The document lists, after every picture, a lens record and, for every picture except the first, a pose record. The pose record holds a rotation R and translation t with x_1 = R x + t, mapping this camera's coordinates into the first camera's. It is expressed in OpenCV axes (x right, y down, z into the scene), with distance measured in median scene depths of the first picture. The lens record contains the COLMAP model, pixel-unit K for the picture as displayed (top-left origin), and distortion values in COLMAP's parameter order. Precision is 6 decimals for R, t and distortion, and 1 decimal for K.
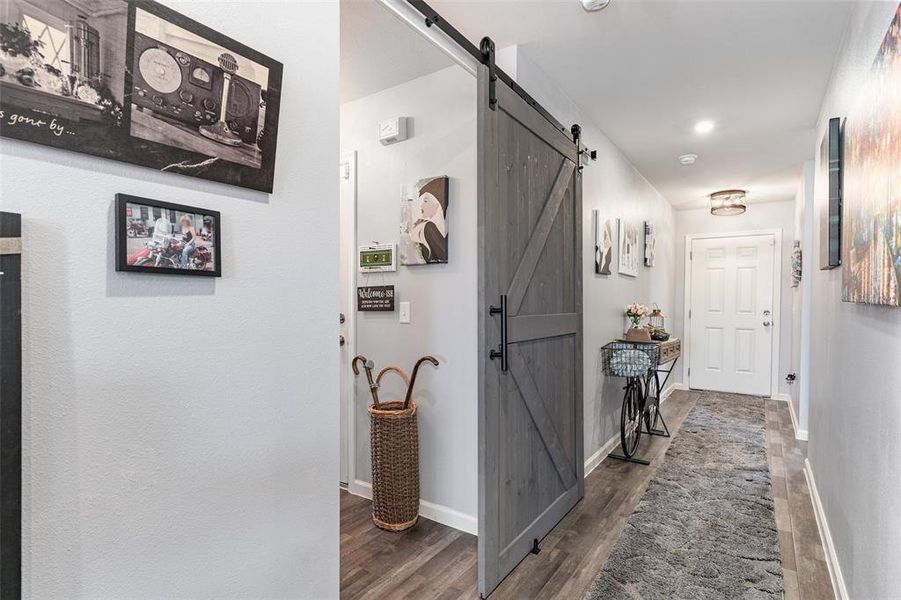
lens RADIAL K [[458.9, 0, 447.7], [0, 458.9, 304.5], [0, 0, 1]] dist [-0.001493, -0.000591]
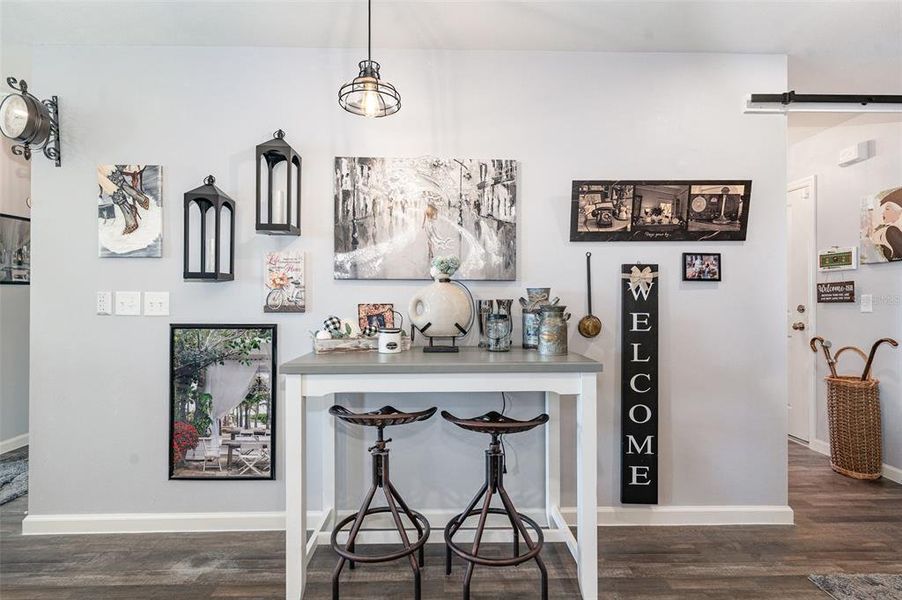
lens RADIAL K [[433.1, 0, 451.0], [0, 433.1, 300.0], [0, 0, 1]] dist [0.003423, 0.000677]
pose [[0.590712, -0.003633, -0.806874, 0.450096], [-0.004930, 0.999955, -0.008112, 0.057176], [0.806867, 0.008769, 0.590668, -1.342838]]
